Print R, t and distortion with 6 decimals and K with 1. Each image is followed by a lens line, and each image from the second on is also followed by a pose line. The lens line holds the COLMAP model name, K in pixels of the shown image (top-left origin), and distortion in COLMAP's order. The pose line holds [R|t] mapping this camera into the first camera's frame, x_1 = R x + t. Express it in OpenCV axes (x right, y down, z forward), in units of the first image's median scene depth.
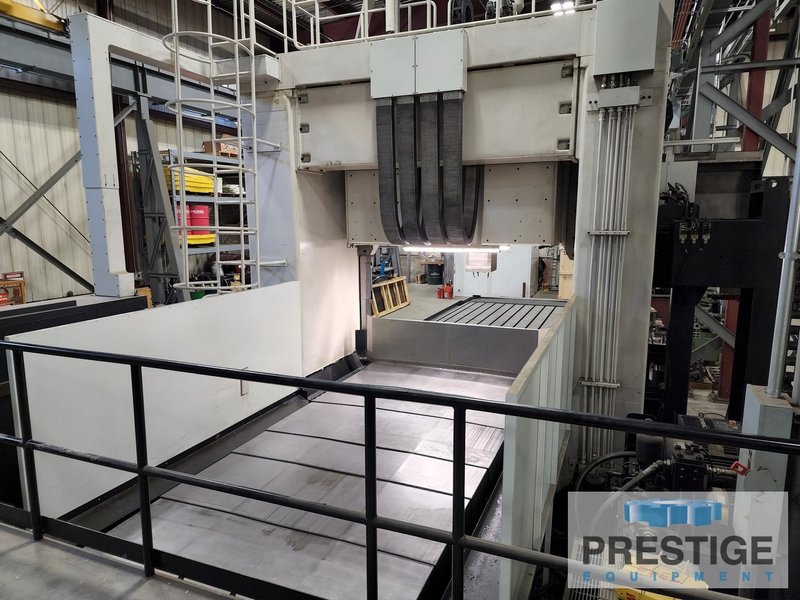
lens RADIAL K [[528.9, 0, 400.0], [0, 528.9, 300.0], [0, 0, 1]] dist [0.020325, -0.003945]
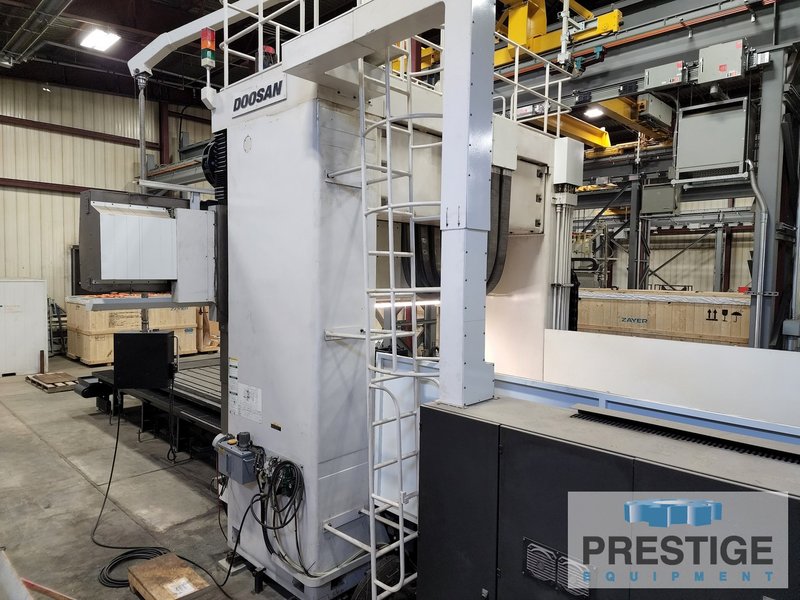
lens RADIAL K [[528.9, 0, 400.0], [0, 528.9, 300.0], [0, 0, 1]] dist [0.020325, -0.003945]
pose [[0.415737, -0.039013, 0.908648, -1.084955], [0.122362, 0.992395, -0.013376, -0.120687], [-0.901216, 0.116745, 0.417350, 0.761496]]
